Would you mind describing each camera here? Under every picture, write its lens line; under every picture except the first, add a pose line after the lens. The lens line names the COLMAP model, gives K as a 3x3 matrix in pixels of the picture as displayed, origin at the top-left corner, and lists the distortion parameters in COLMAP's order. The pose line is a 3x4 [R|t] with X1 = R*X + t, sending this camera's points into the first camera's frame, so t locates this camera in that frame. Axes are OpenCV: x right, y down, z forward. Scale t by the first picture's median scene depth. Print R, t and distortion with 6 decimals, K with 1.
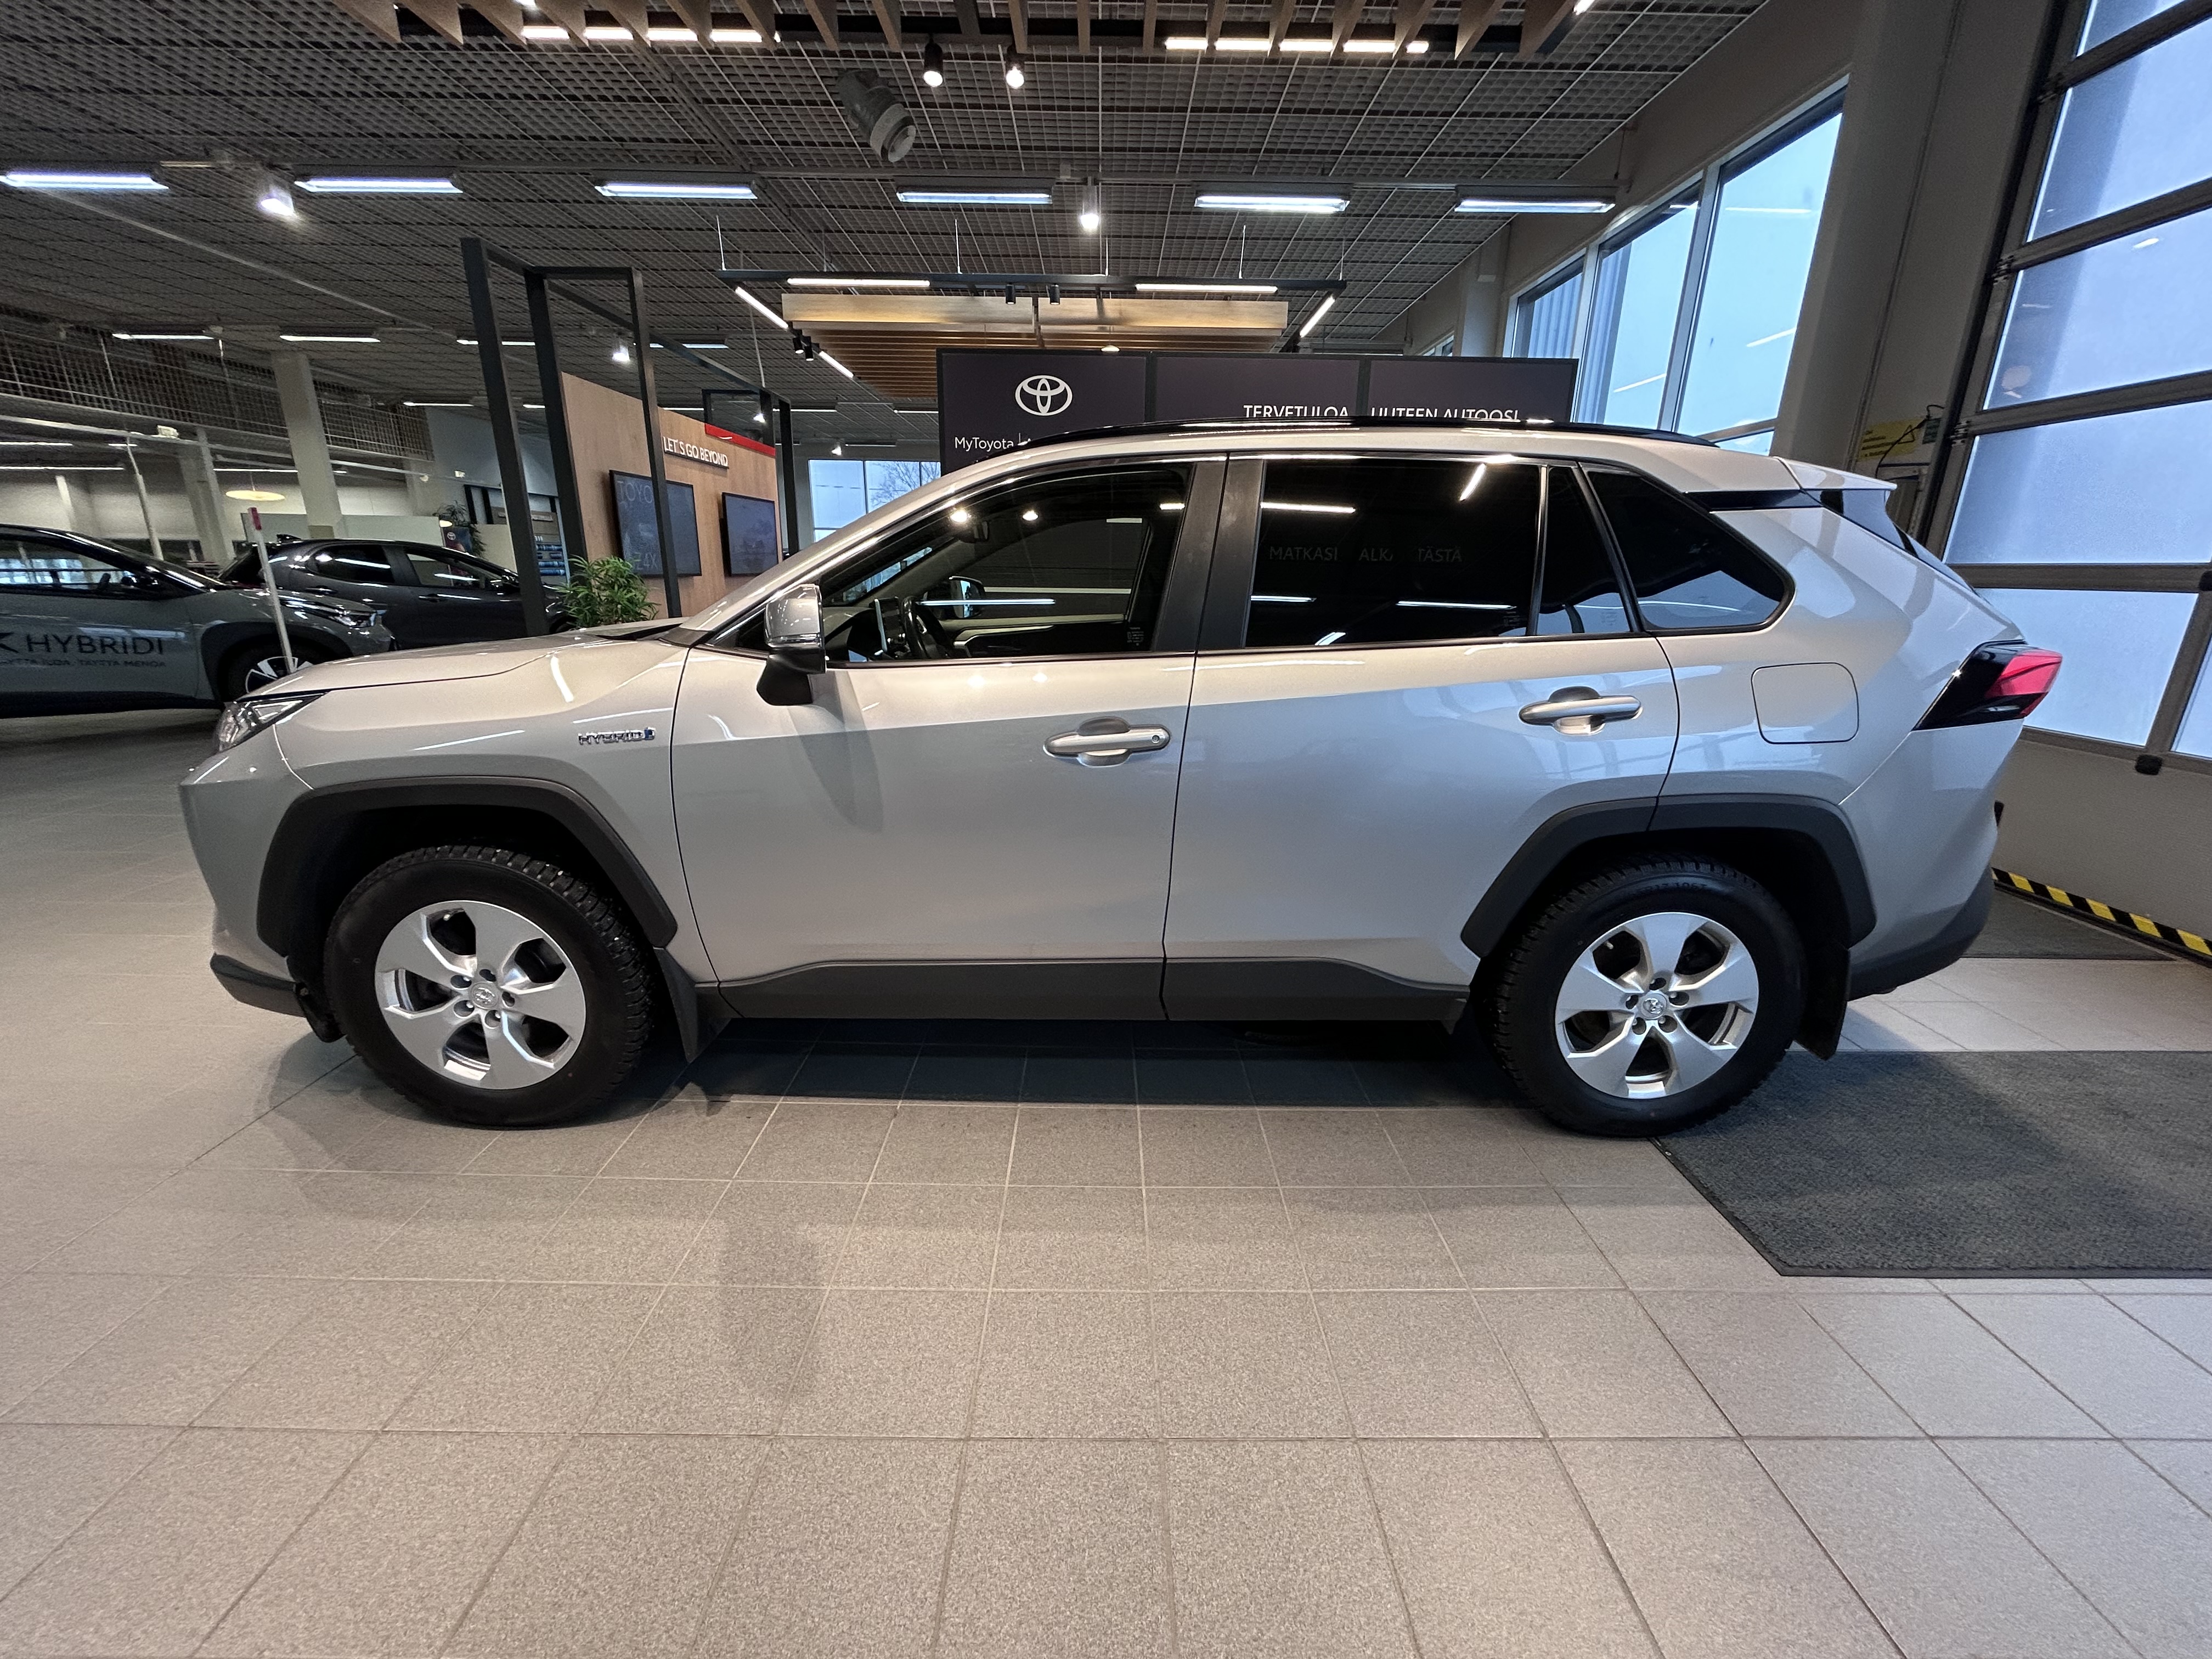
lens RADIAL K [[873.8, 0, 1100.9], [0, 873.8, 823.8], [0, 0, 1]] dist [-0.000737, 0.000313]
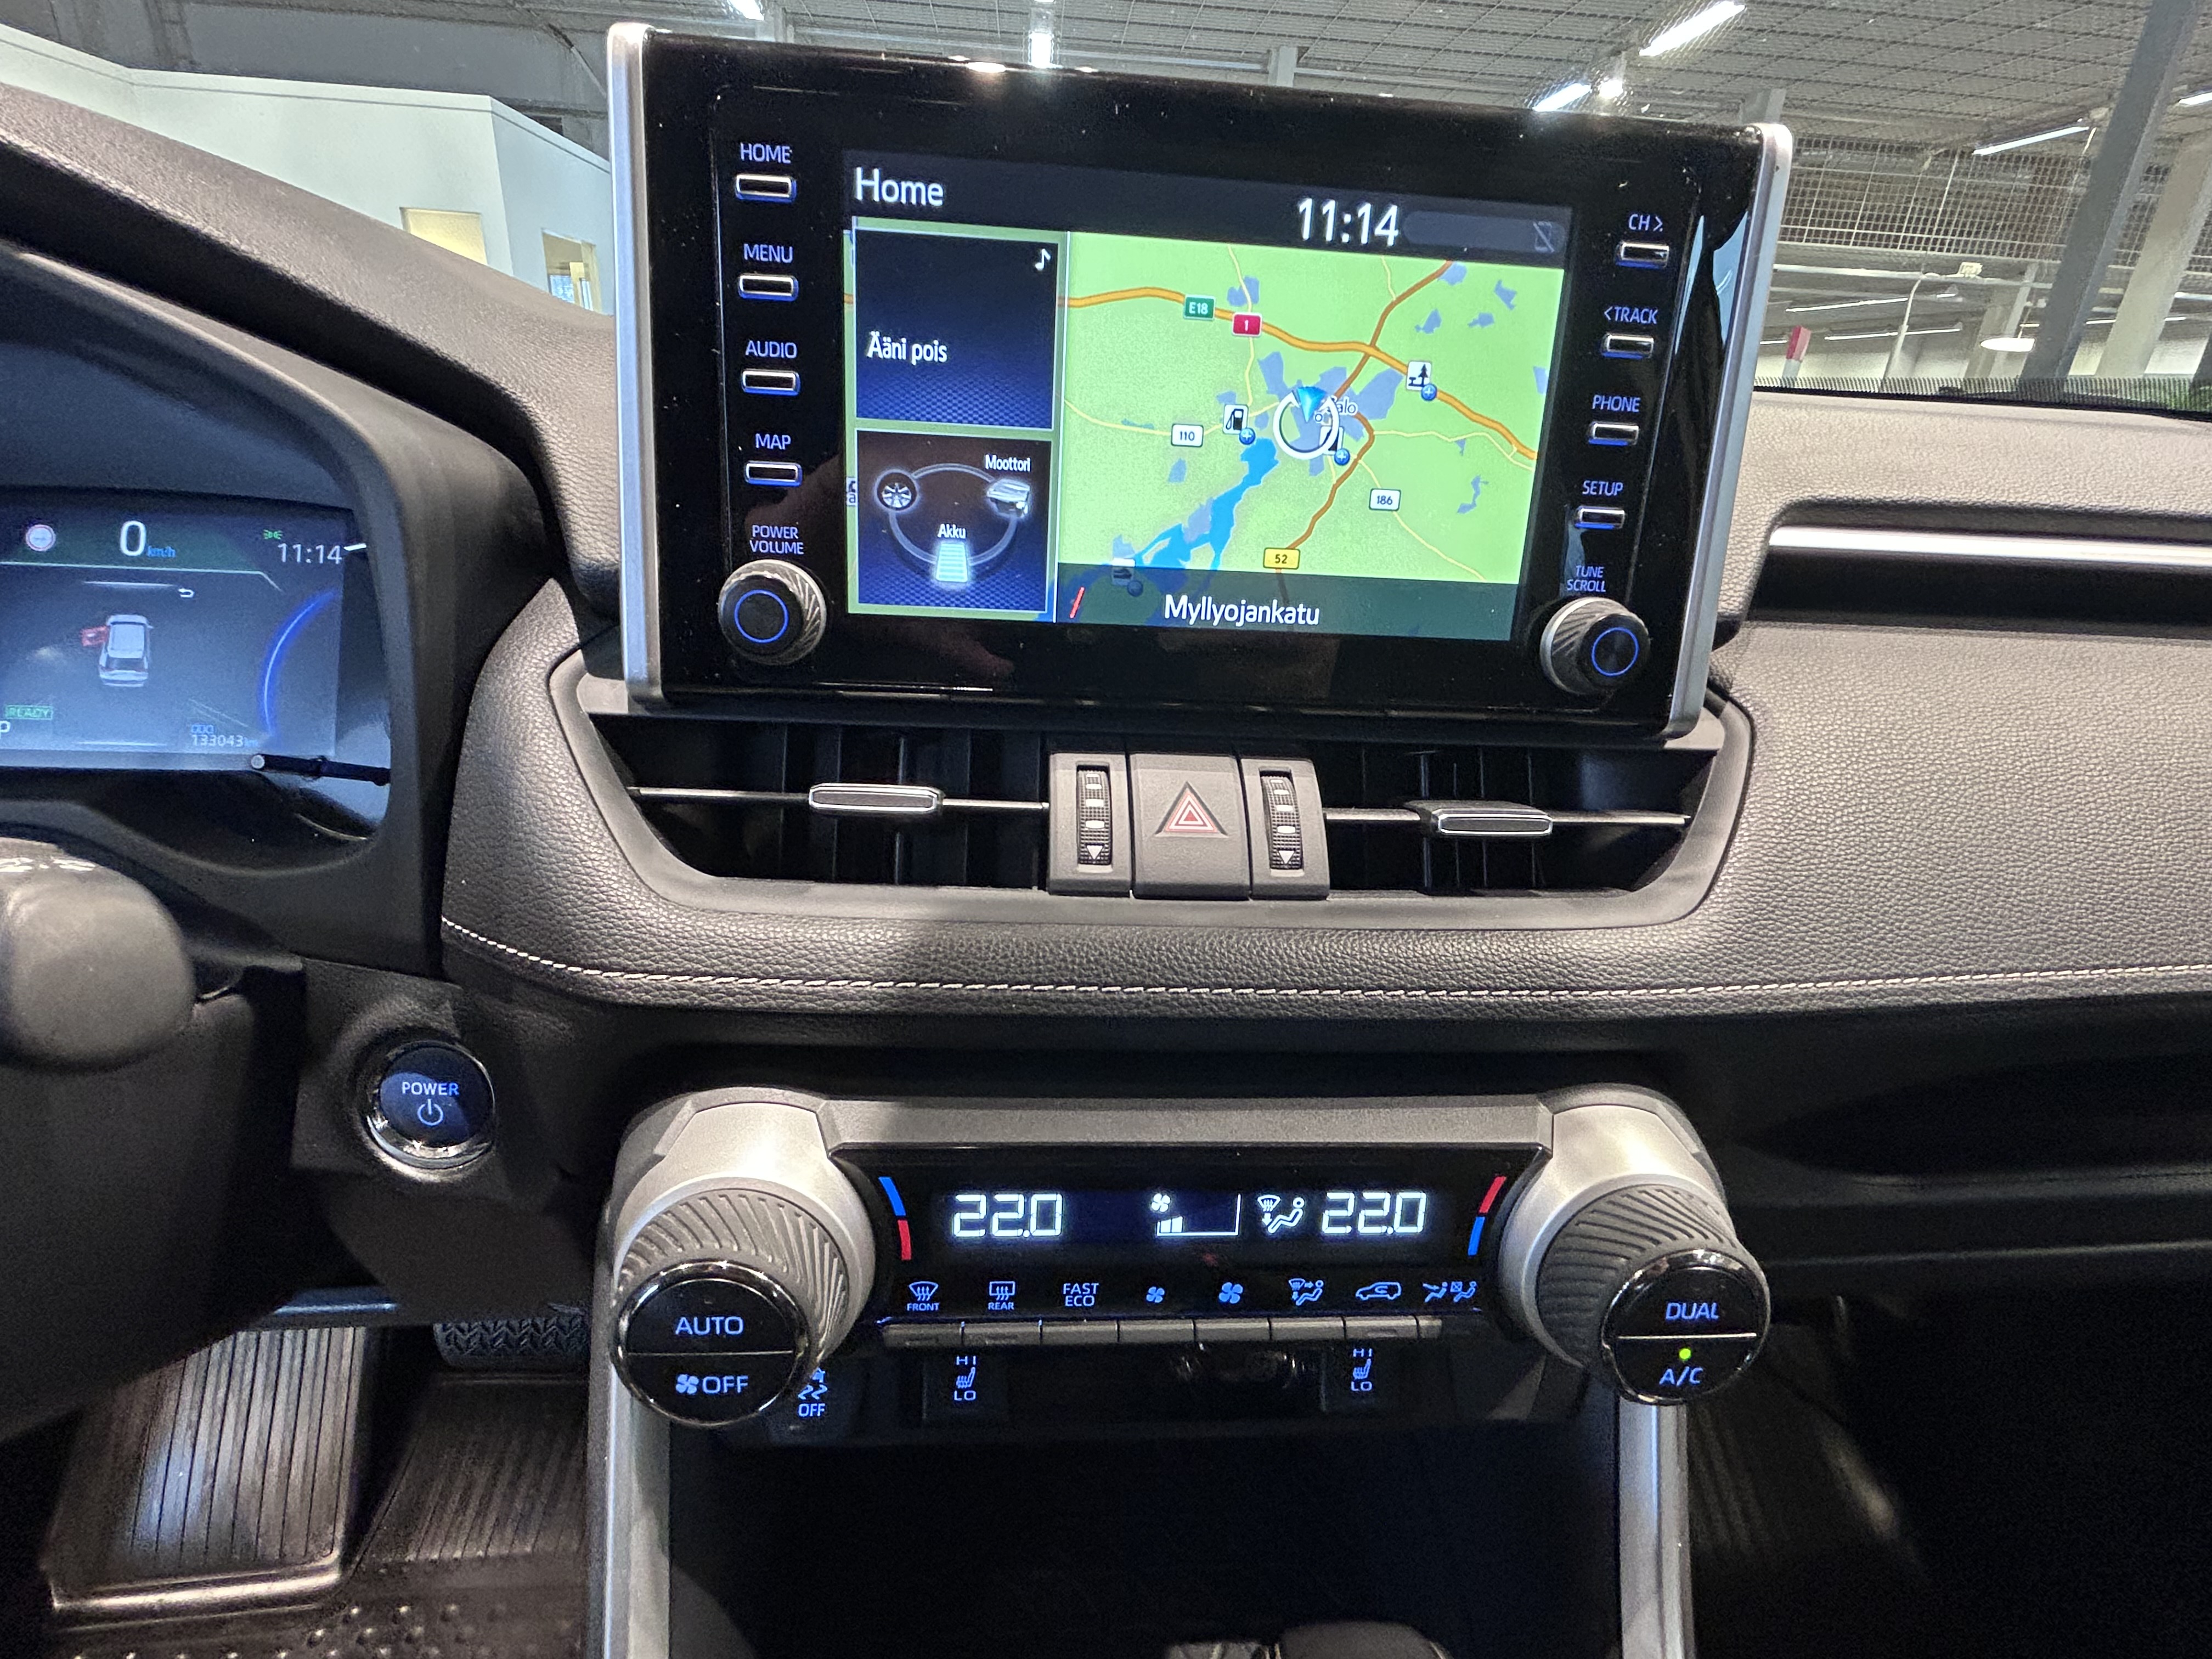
lens RADIAL K [[1047.1, 0, 1093.6], [0, 1047.1, 802.2], [0, 0, 1]] dist [0.000323, 0.000747]
pose [[0.060688, 0.361963, -0.930215, -0.087108], [-0.333102, 0.885852, 0.322969, -0.138951], [0.940936, 0.290256, 0.174331, 0.541260]]
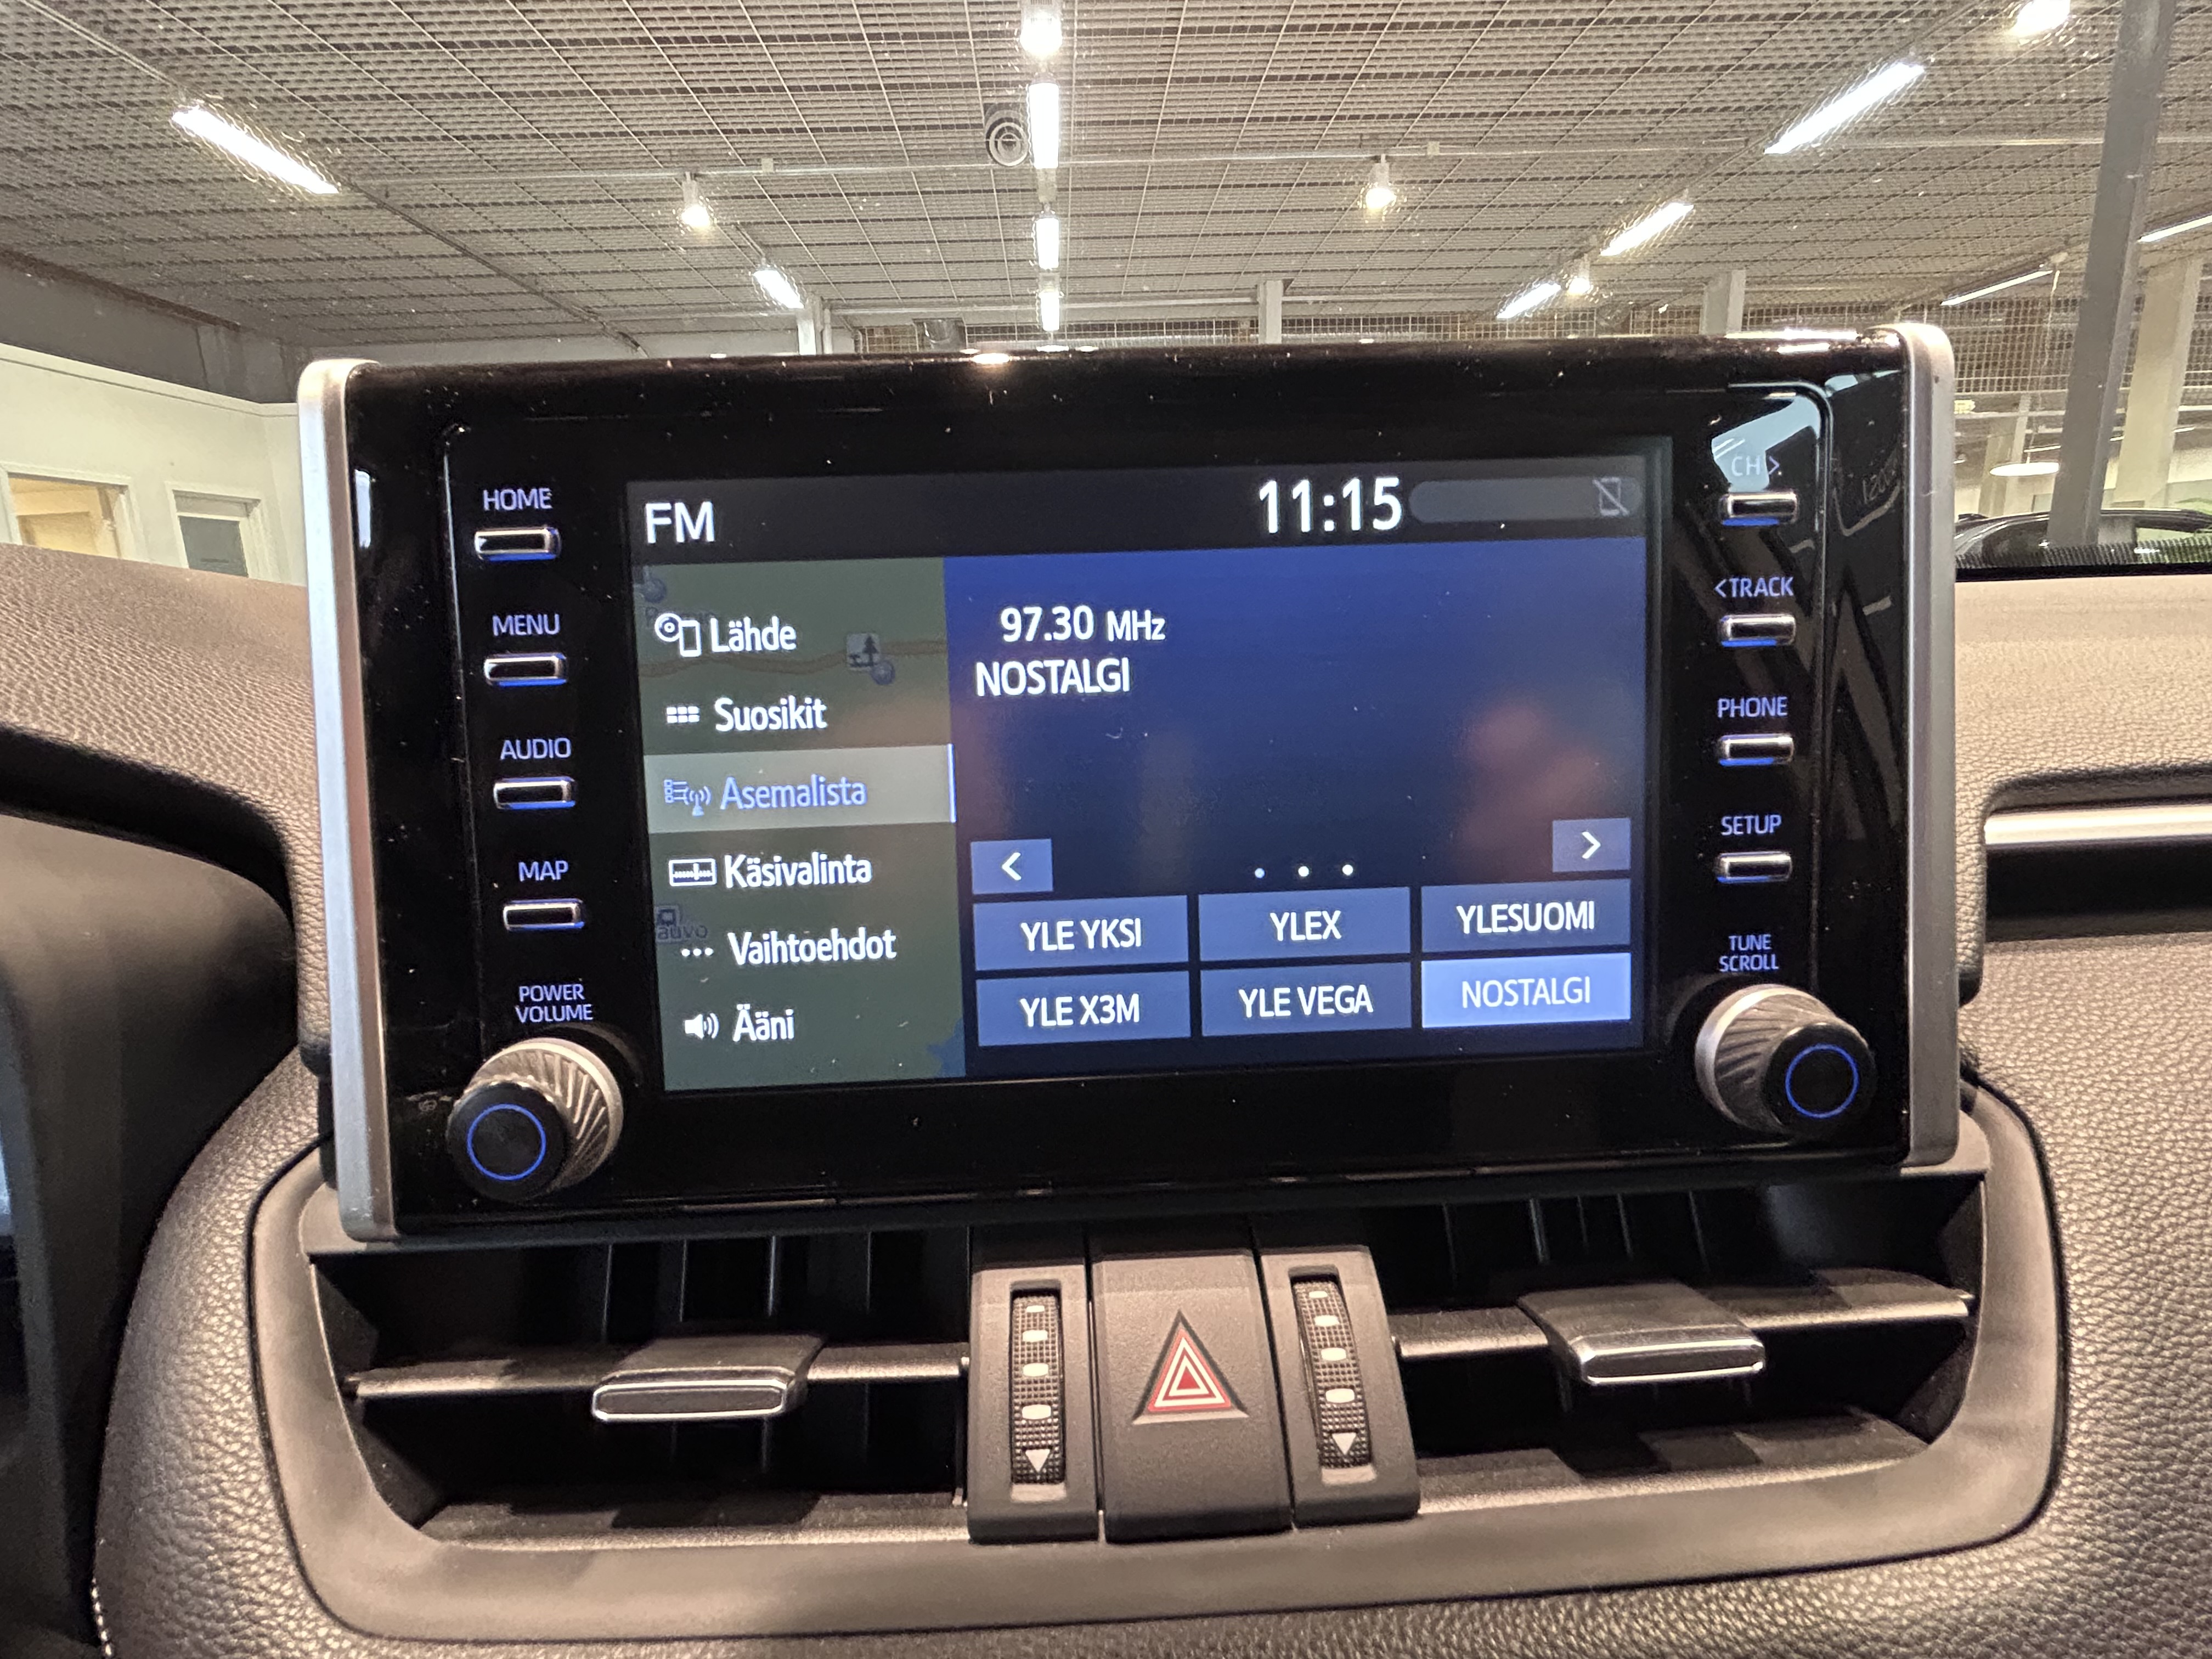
lens RADIAL K [[1045.2, 0, 1084.5], [0, 1045.2, 796.2], [0, 0, 1]] dist [-0.008107, 0.006776]
pose [[0.024491, 0.185371, -0.982363, -0.106493], [-0.250700, 0.952396, 0.173467, -0.146085], [0.967755, 0.242030, 0.069798, 0.545213]]
